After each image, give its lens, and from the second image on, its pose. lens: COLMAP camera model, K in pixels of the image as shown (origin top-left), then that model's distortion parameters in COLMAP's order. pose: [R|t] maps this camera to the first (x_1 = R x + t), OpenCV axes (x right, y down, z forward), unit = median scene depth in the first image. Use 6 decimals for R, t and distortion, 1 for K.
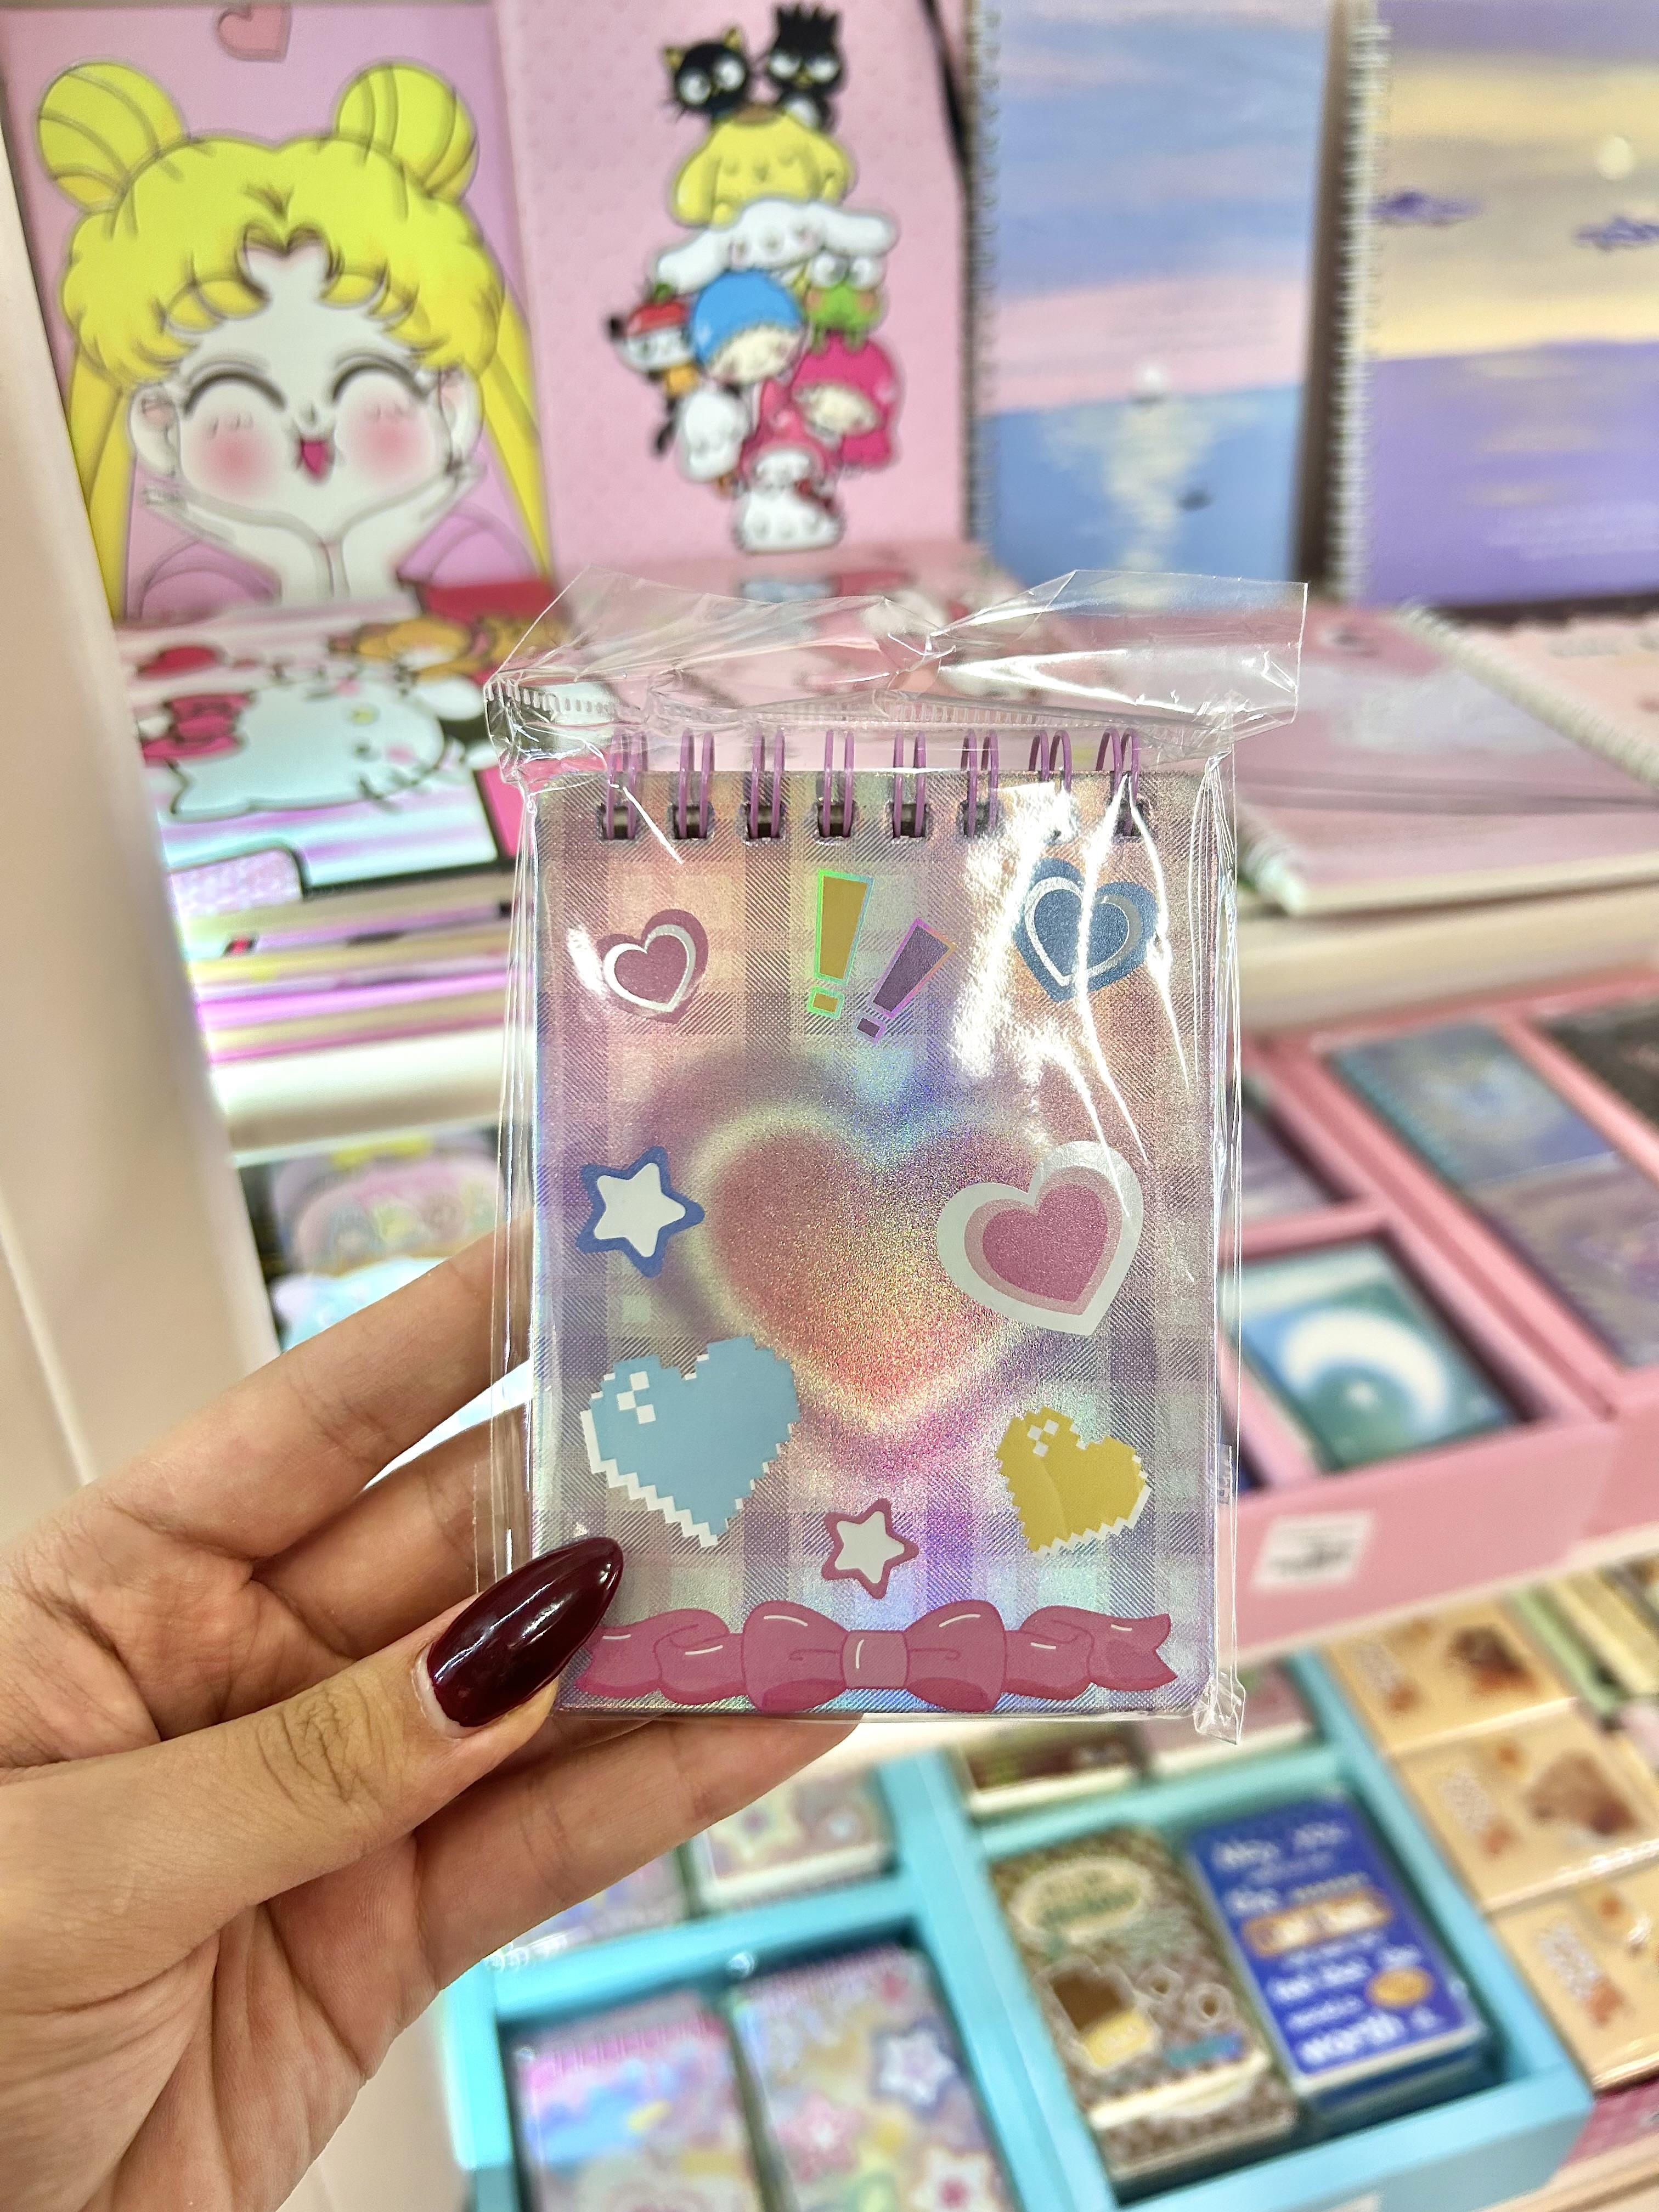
lens RADIAL K [[1694.4, 0, 821.3], [0, 1694.4, 1102.3], [0, 0, 1]] dist [-0.009836, 0.006203]
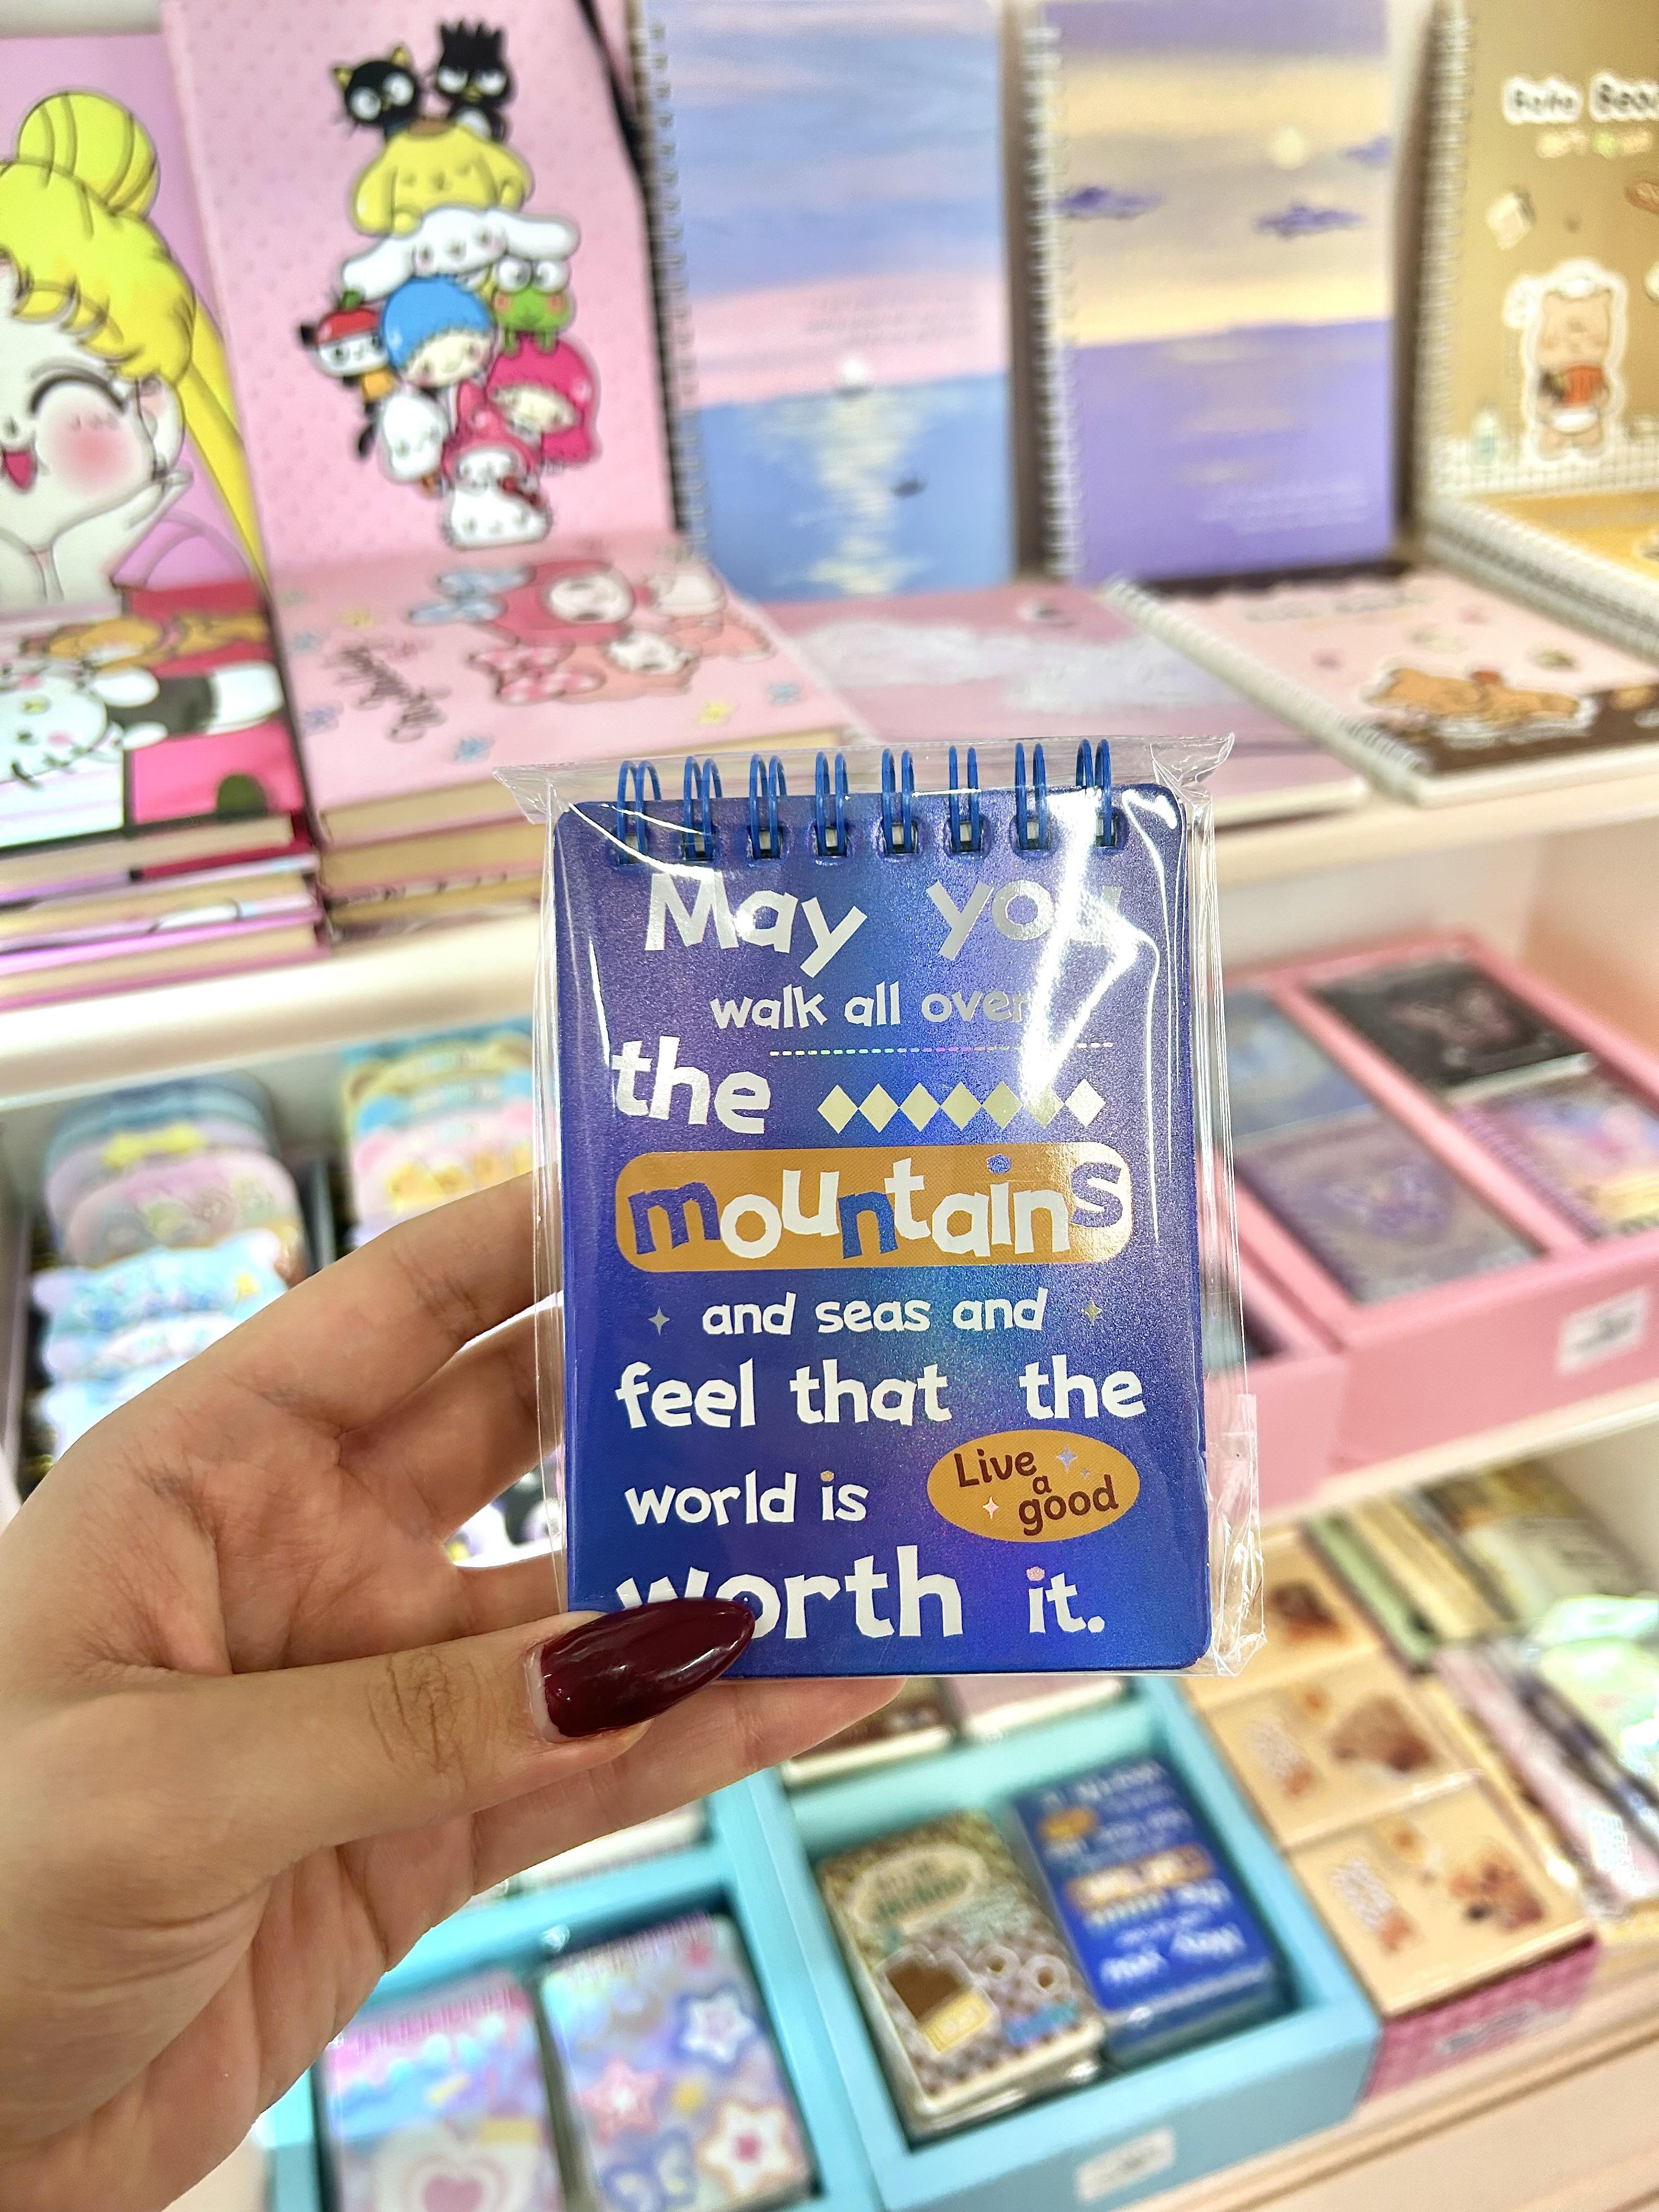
lens RADIAL K [[1692.3, 0, 829.5], [0, 1692.3, 1106.0], [0, 0, 1]] dist [-0.004387, -0.001160]
pose [[0.998839, -0.042376, 0.022923, 0.150525], [0.042809, 0.998907, -0.018779, 0.047056], [-0.022102, 0.019739, 0.999561, -0.035107]]
